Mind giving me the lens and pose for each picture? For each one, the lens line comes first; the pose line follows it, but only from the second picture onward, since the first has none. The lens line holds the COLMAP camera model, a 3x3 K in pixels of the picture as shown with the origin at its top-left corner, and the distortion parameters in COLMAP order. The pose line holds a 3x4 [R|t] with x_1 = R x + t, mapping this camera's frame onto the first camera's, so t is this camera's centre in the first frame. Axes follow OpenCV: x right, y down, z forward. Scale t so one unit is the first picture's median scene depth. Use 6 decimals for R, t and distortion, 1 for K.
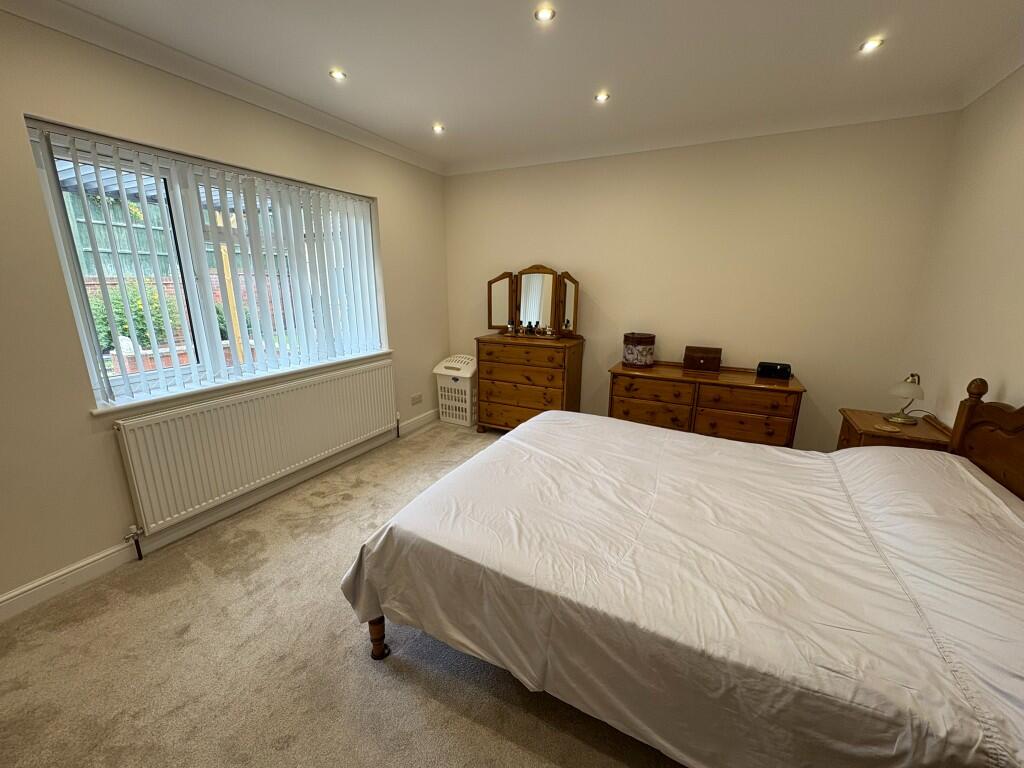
lens RADIAL K [[407.4, 0, 510.1], [0, 407.4, 385.7], [0, 0, 1]] dist [-0.000941, 0.000489]
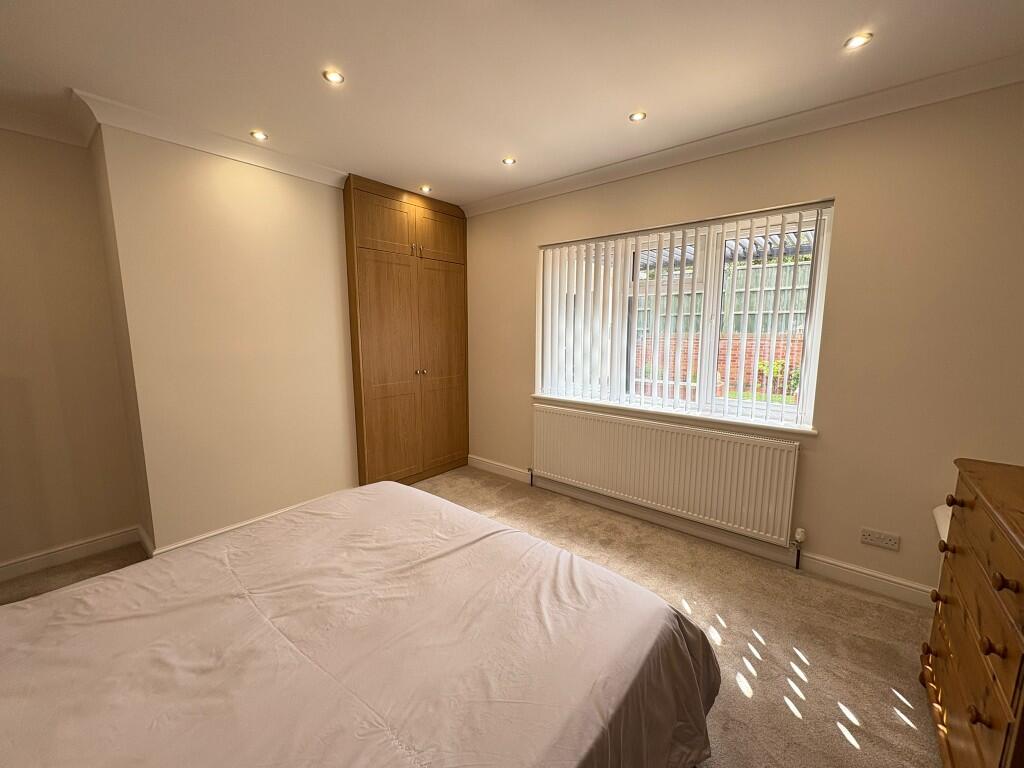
lens RADIAL K [[407.4, 0, 511.9], [0, 407.4, 381.6], [0, 0, 1]] dist [-0.000941, 0.000489]
pose [[-0.223413, 0.122687, -0.966972, 0.483864], [-0.242754, 0.953785, 0.177100, -0.185951], [0.944011, 0.274303, -0.183305, 0.774390]]
